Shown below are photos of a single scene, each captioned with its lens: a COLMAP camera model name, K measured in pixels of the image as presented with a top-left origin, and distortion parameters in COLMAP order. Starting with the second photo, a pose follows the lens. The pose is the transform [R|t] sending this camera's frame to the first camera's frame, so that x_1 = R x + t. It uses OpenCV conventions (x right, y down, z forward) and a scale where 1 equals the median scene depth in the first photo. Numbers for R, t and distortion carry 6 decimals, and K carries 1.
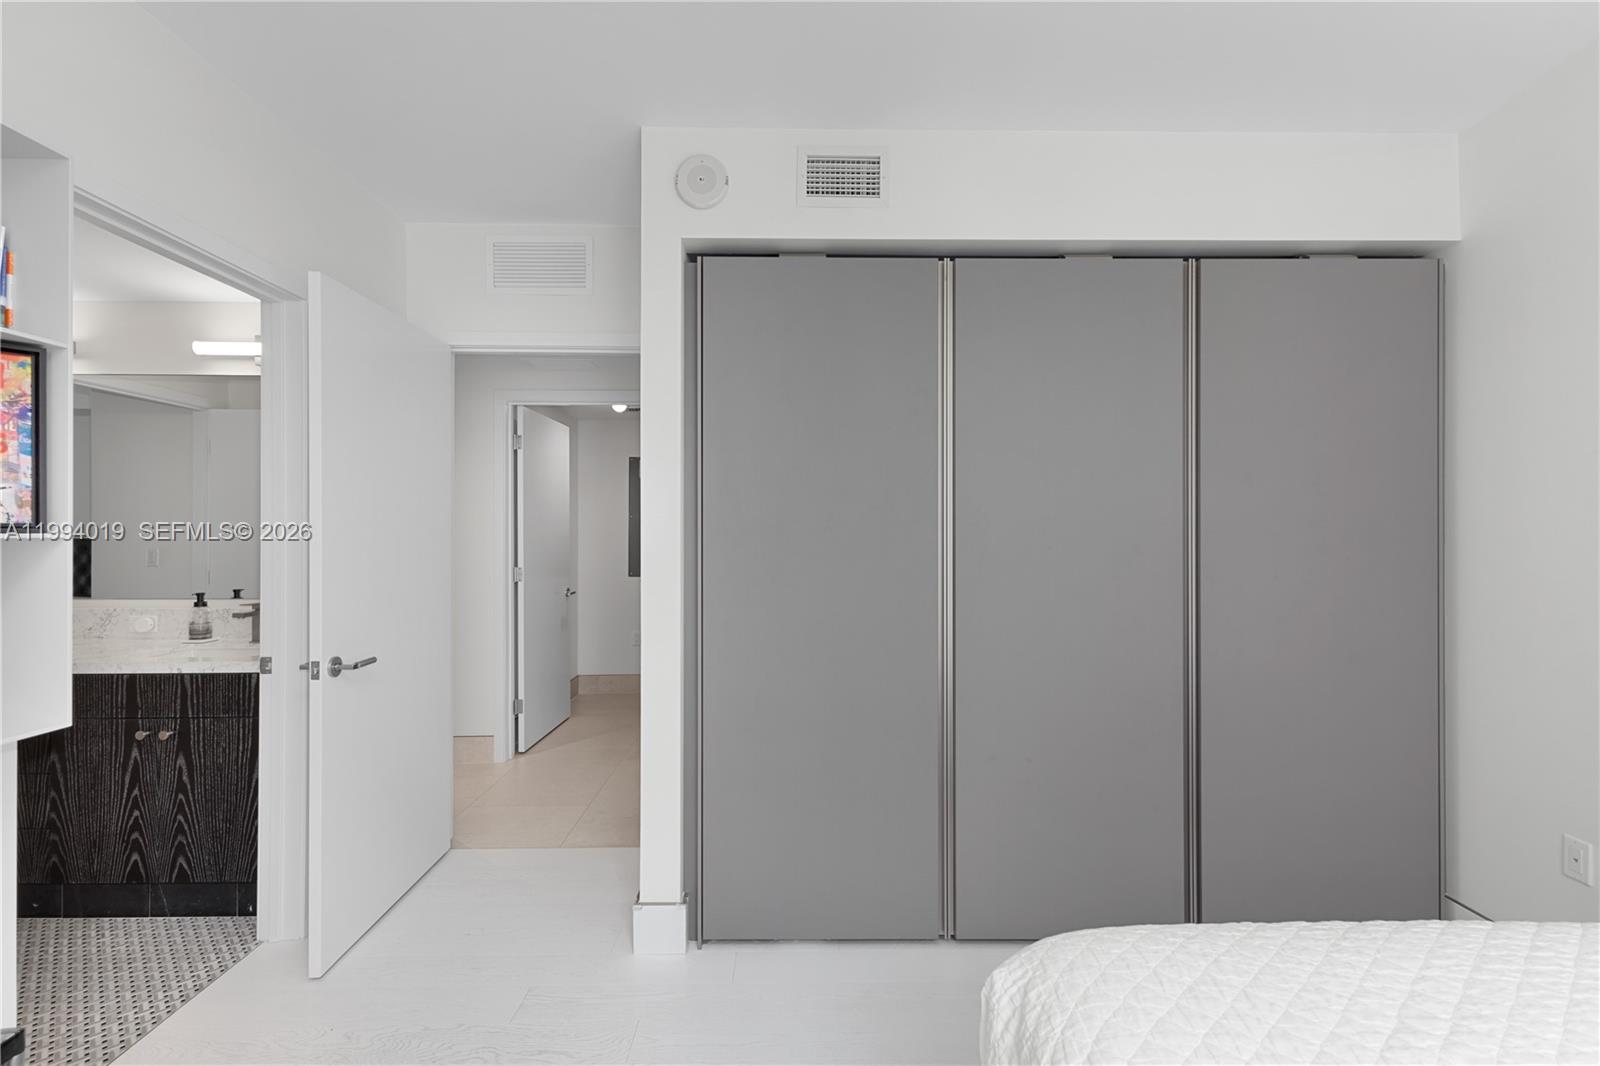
lens RADIAL K [[704.7, 0, 807.6], [0, 704.7, 528.5], [0, 0, 1]] dist [0.000993, 0.000253]
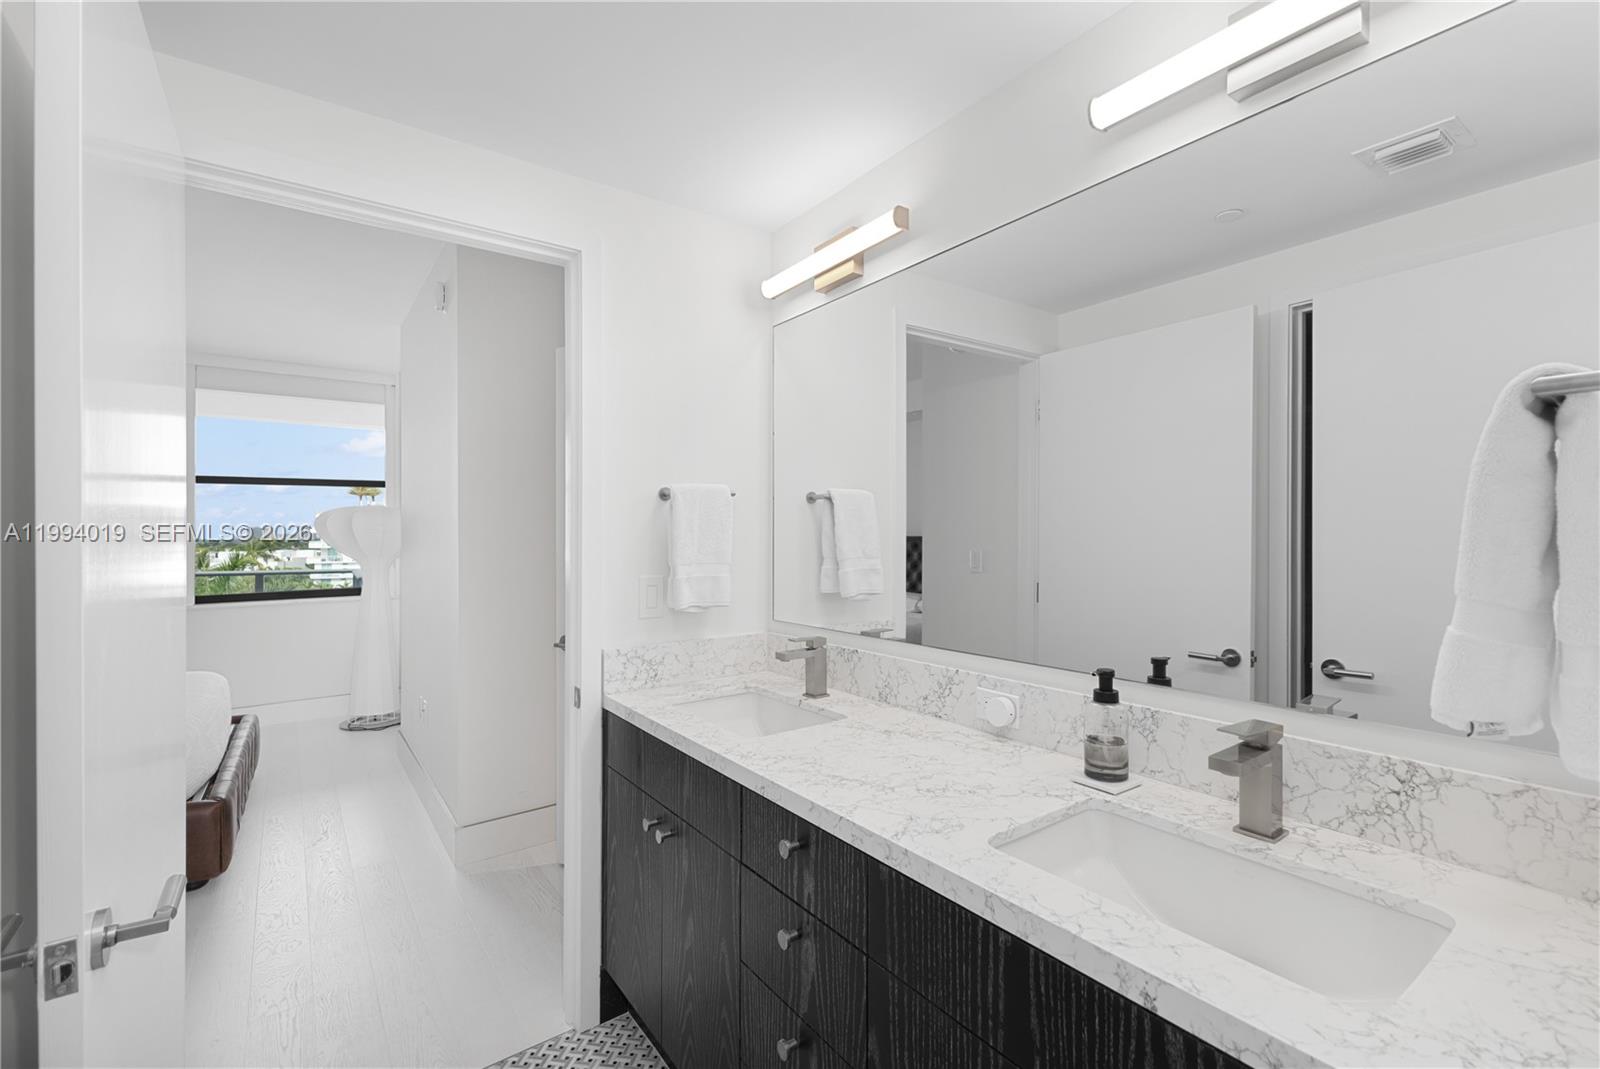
lens RADIAL K [[704.7, 0, 807.6], [0, 704.7, 530.0], [0, 0, 1]] dist [0.000993, 0.000253]
pose [[0.584562, 0.004798, -0.811335, -0.609525], [-0.001136, 0.999986, 0.005094, 0.001853], [0.811348, -0.002056, 0.584560, 0.588975]]
